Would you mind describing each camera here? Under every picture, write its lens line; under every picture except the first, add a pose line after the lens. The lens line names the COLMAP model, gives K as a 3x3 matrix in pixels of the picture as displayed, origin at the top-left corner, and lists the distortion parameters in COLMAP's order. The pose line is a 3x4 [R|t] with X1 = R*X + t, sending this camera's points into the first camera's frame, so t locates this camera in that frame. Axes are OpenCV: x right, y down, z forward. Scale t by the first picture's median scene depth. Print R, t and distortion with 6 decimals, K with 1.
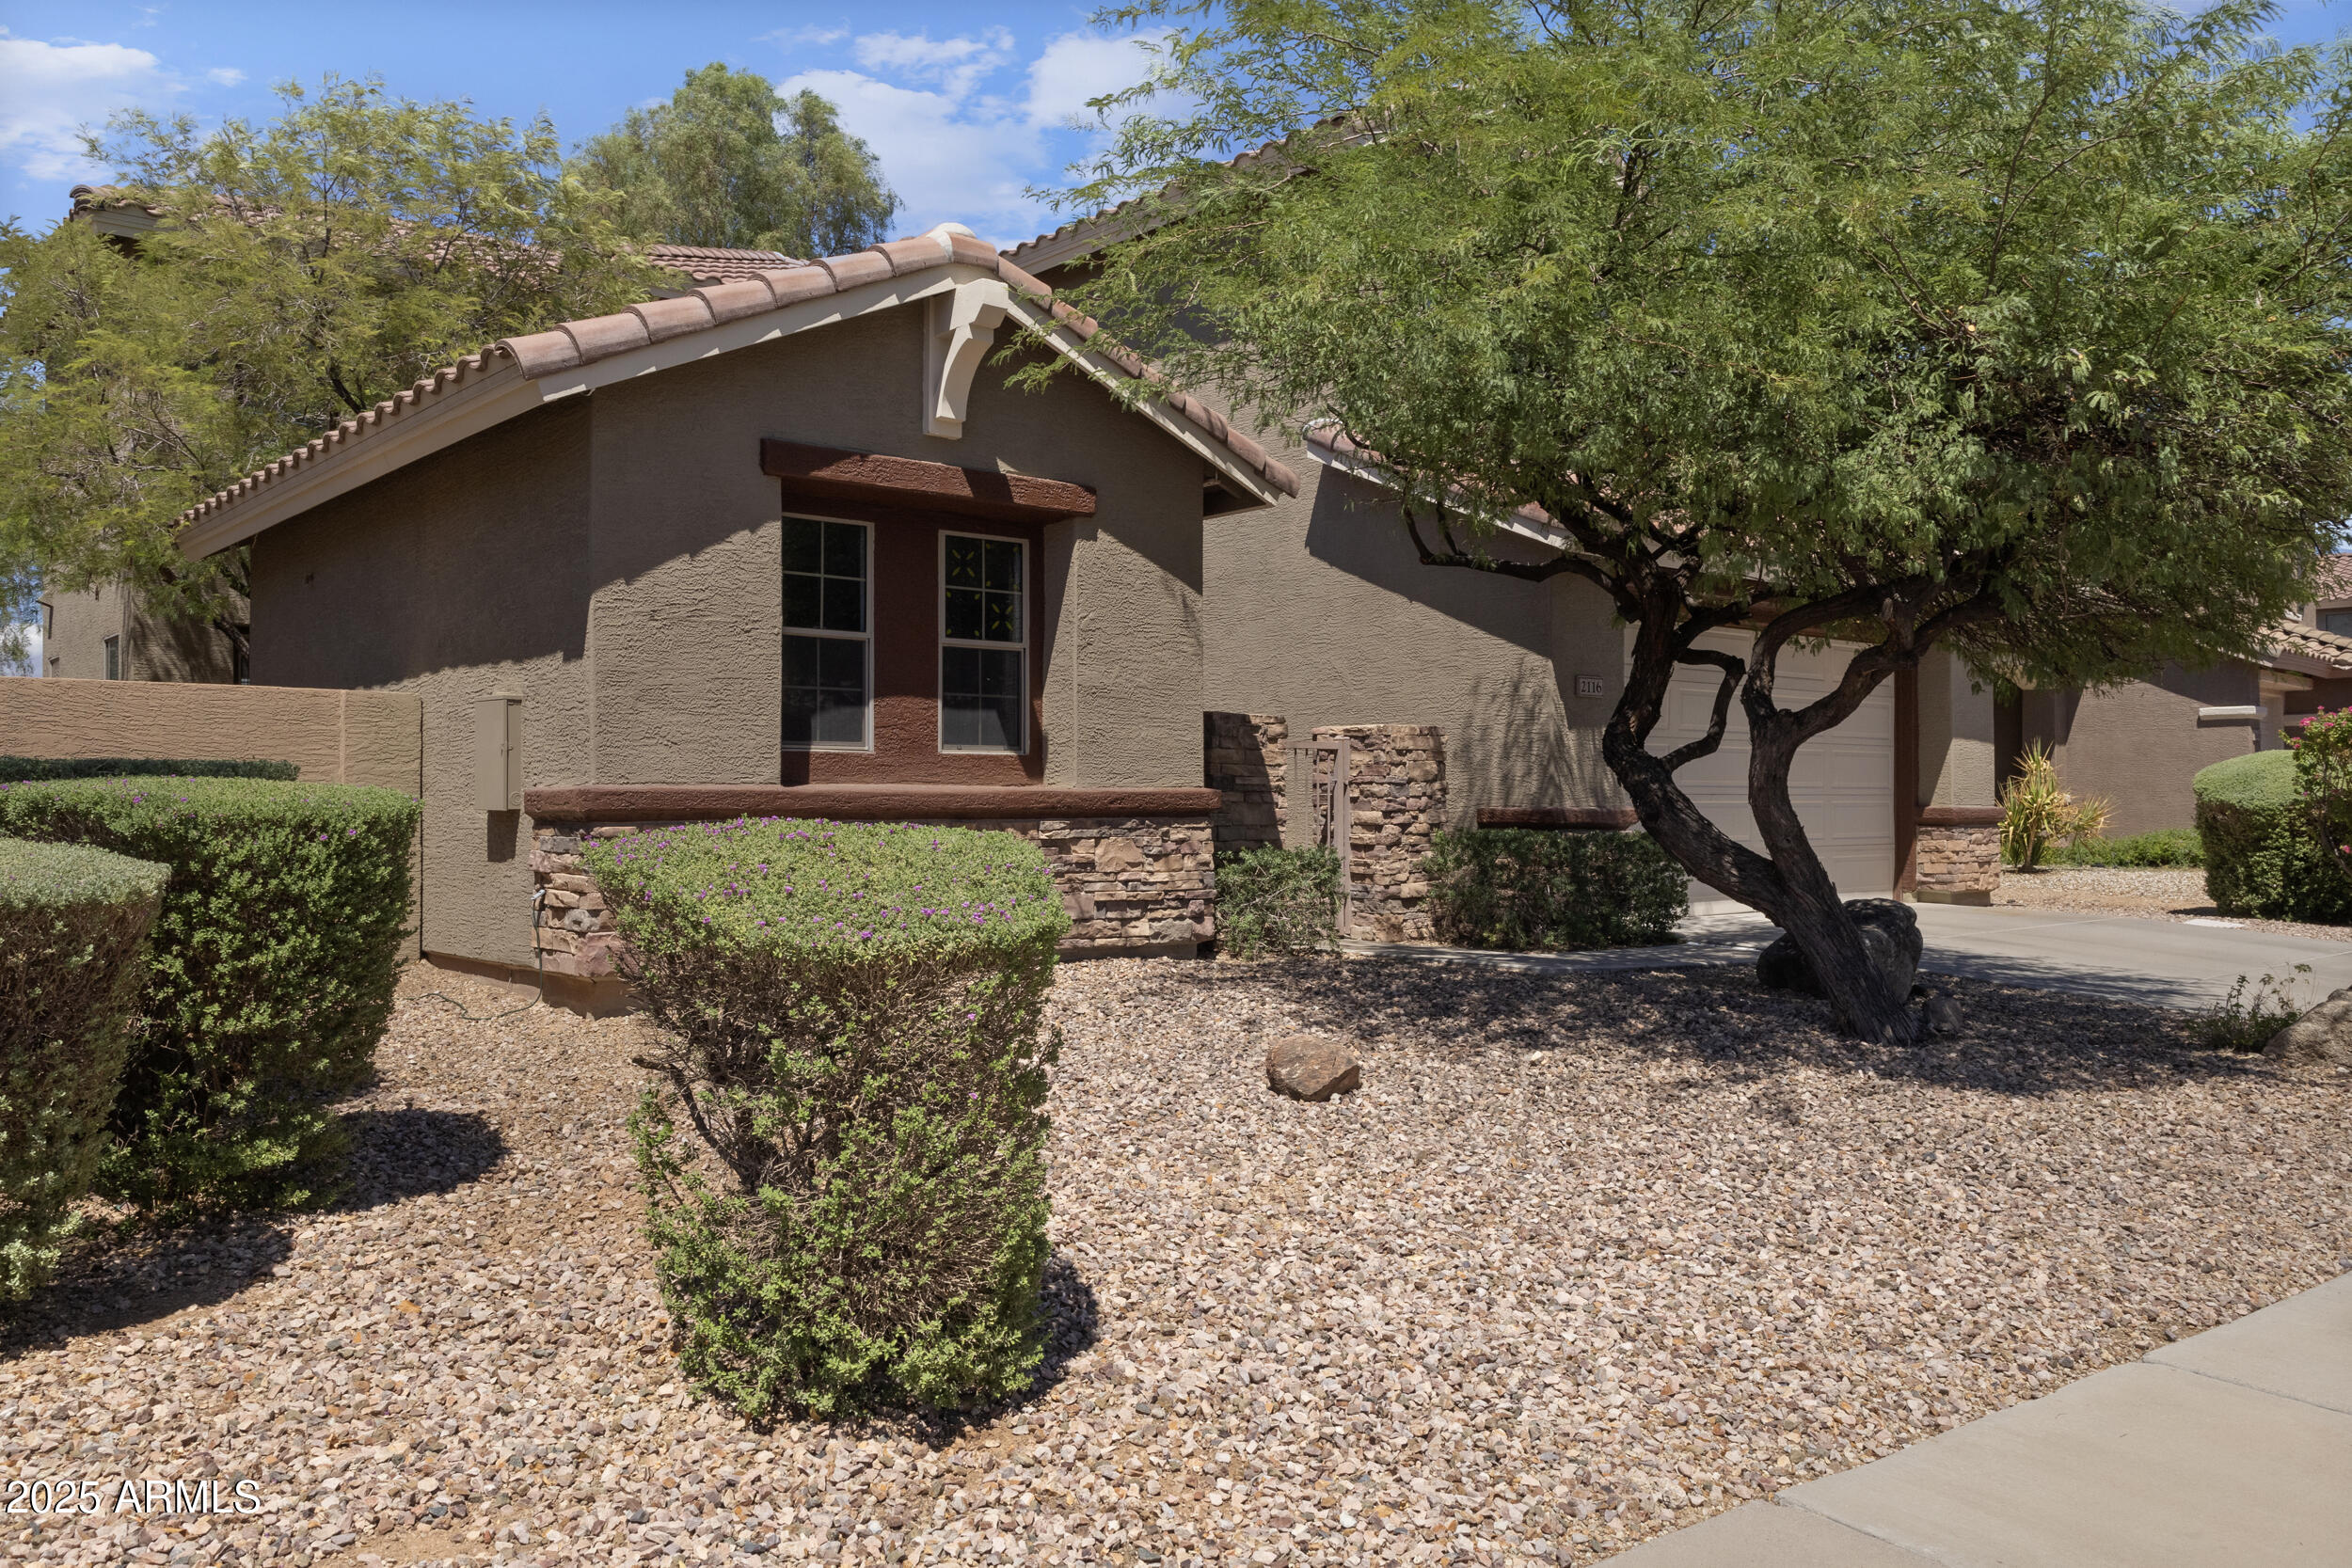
lens RADIAL K [[1790.5, 0, 1176.0], [0, 1790.5, 784.0], [0, 0, 1]] dist [-0.005709, -0.000994]
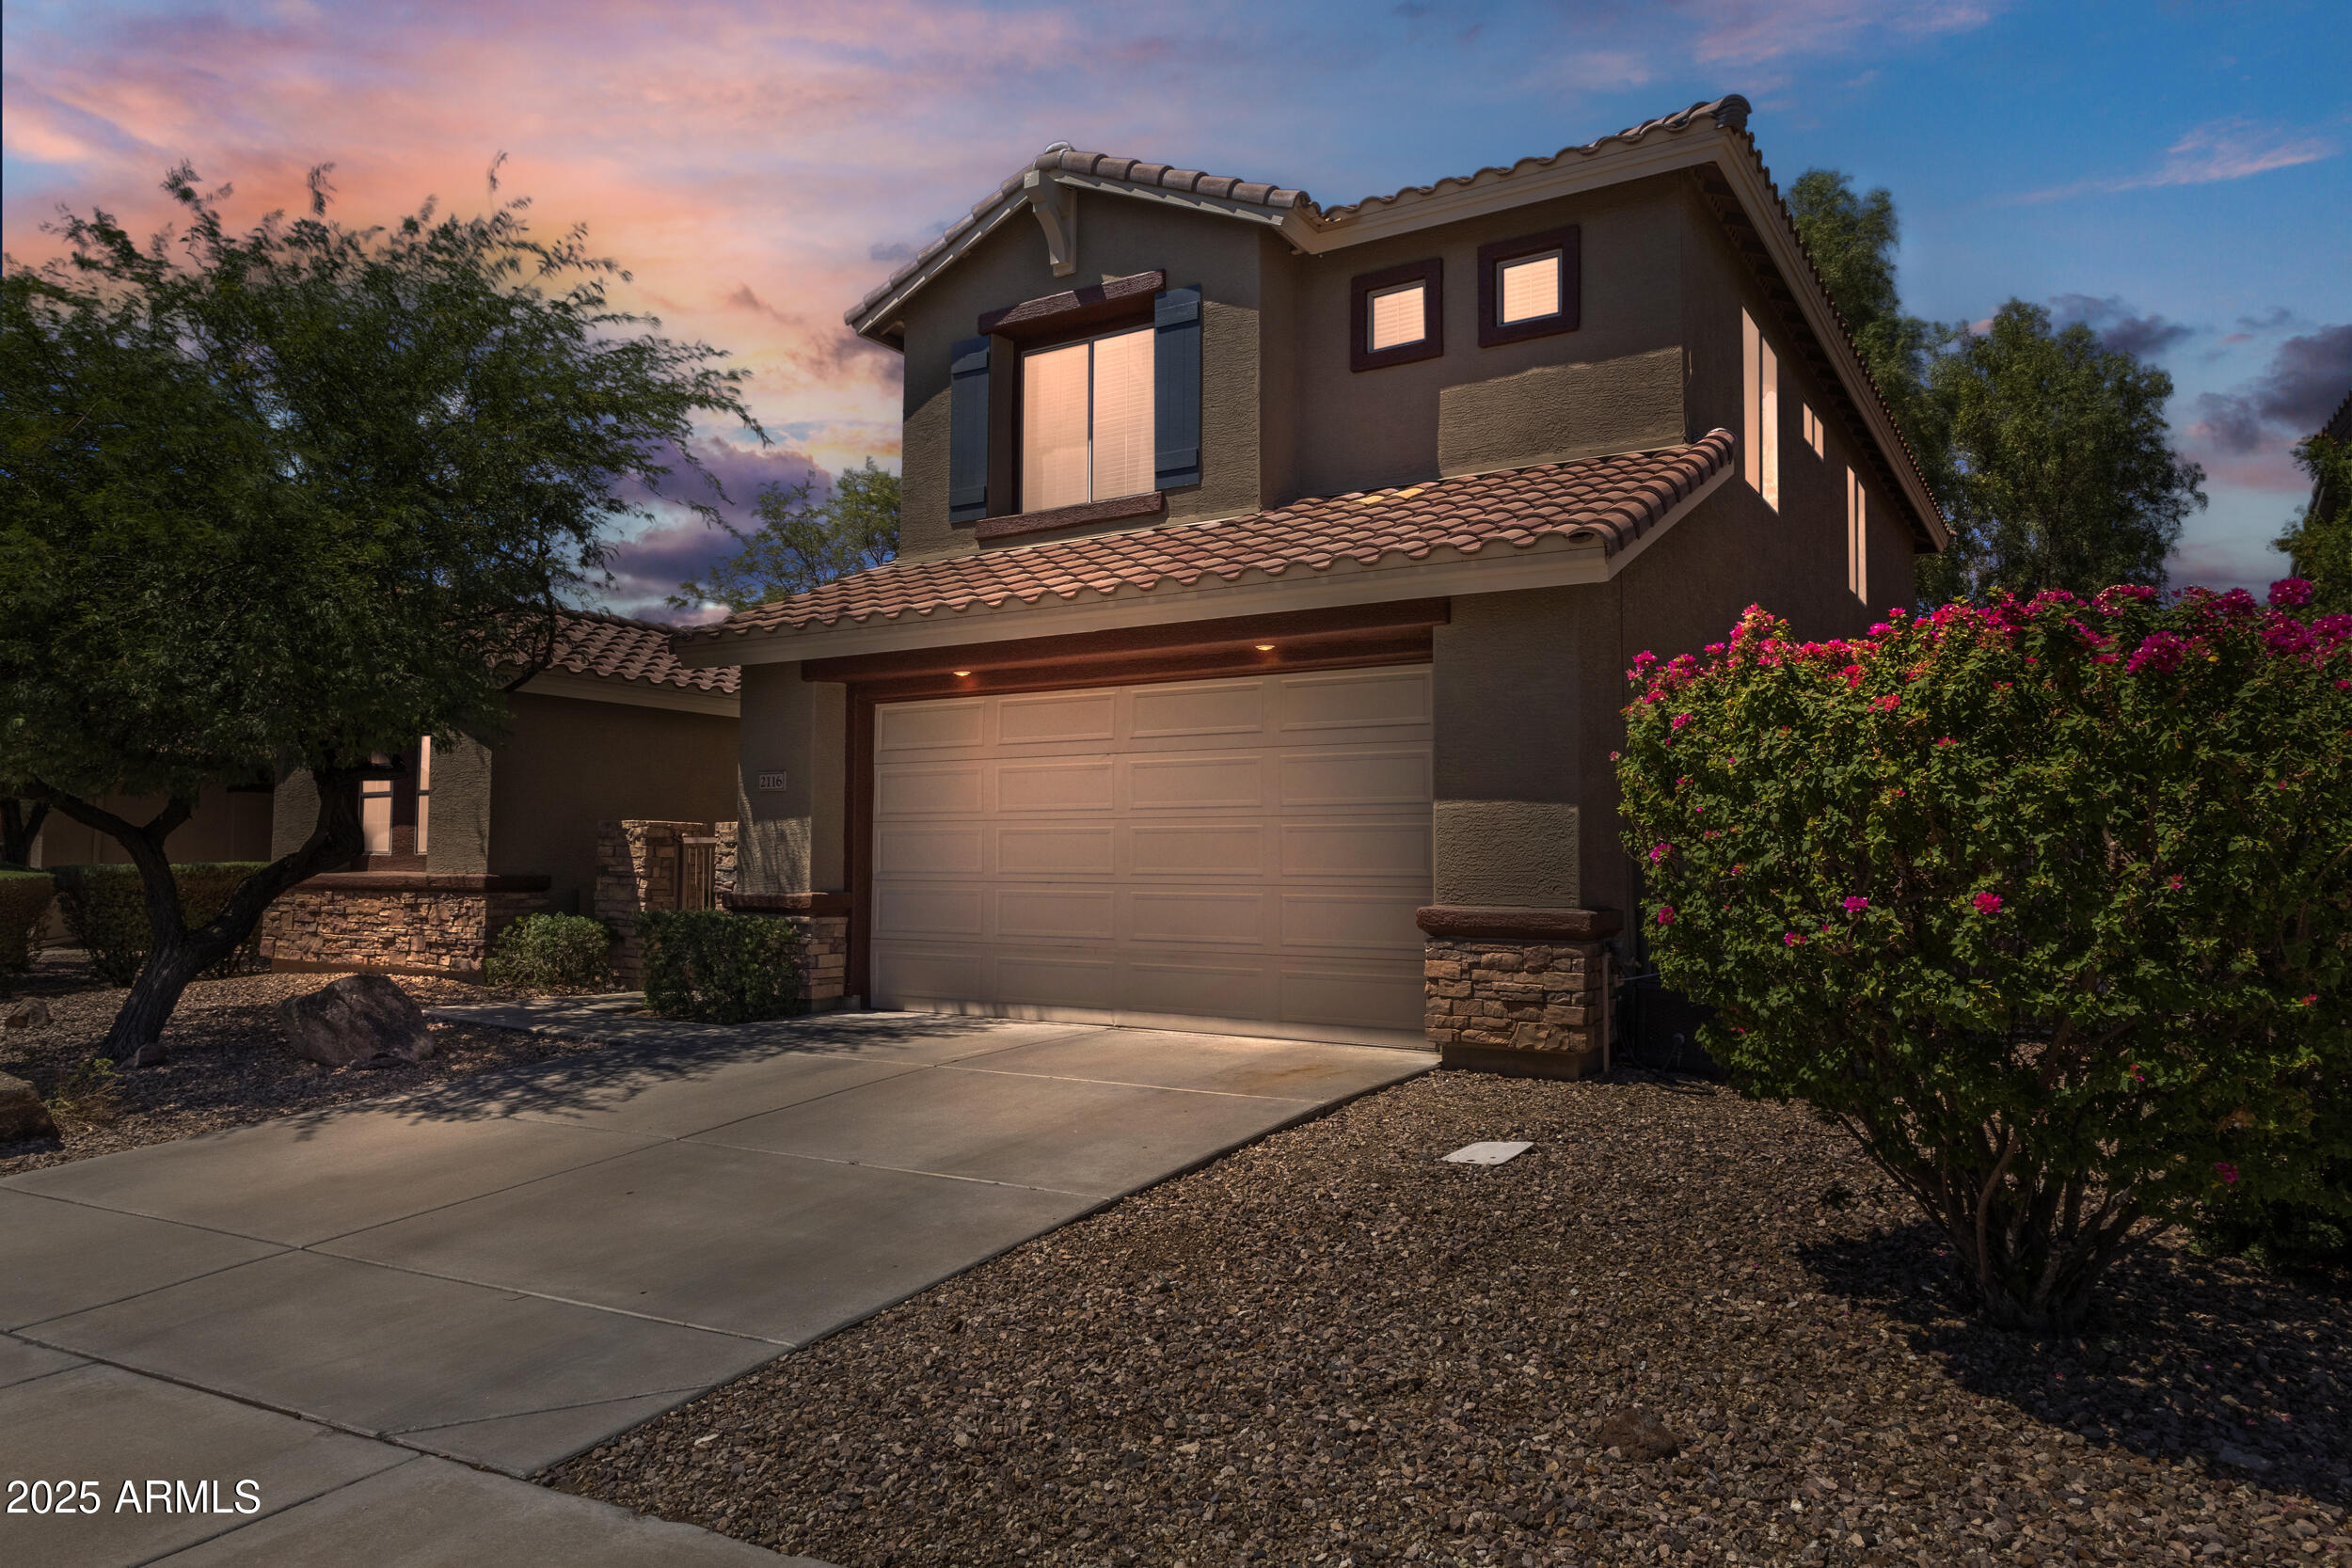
lens RADIAL K [[1514.7, 0, 1176.0], [0, 1514.7, 784.0], [0, 0, 1]] dist [0.006203, 0.000876]
pose [[0.287573, -0.051337, -0.956382, 1.513066], [0.004232, 0.998621, -0.052332, -0.004655], [0.957749, 0.011001, 0.287394, 1.248802]]
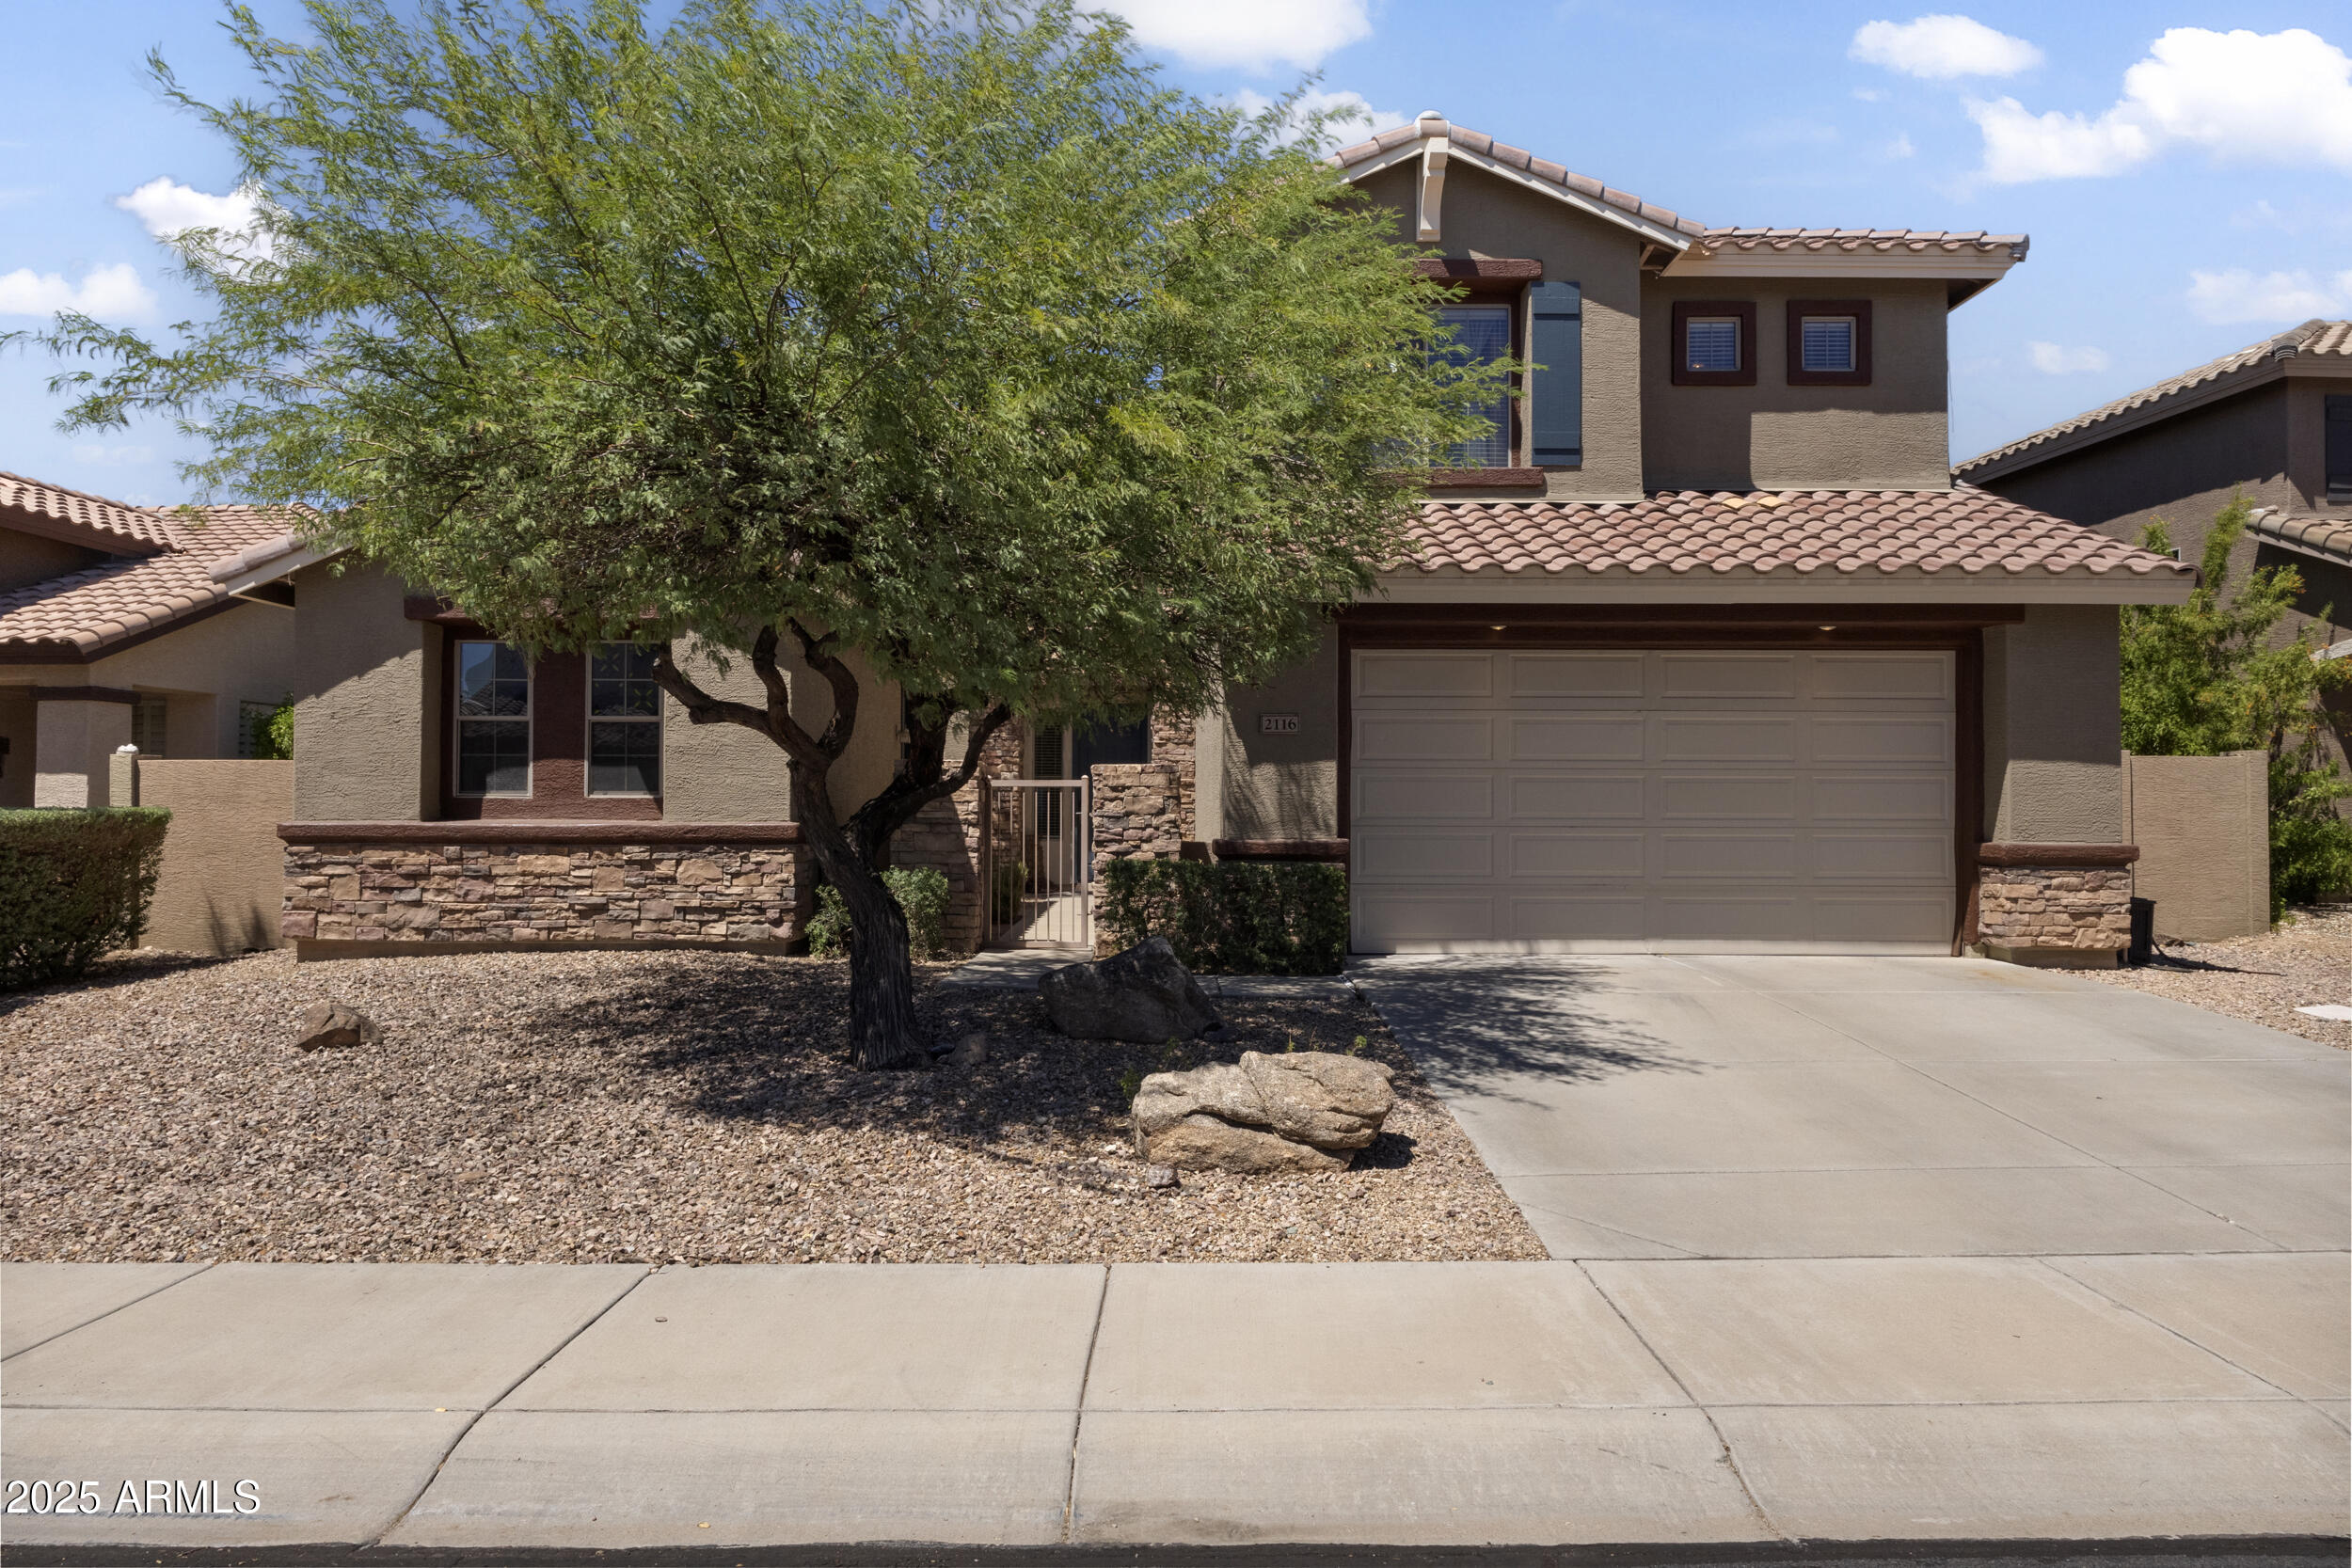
lens RADIAL K [[1514.7, 0, 1176.0], [0, 1514.7, 784.0], [0, 0, 1]] dist [0.006203, 0.000876]
pose [[0.760947, -0.010649, -0.648726, 0.969691], [0.003105, 0.999914, -0.012772, -0.010649], [0.648806, 0.007704, 0.760915, 0.372214]]
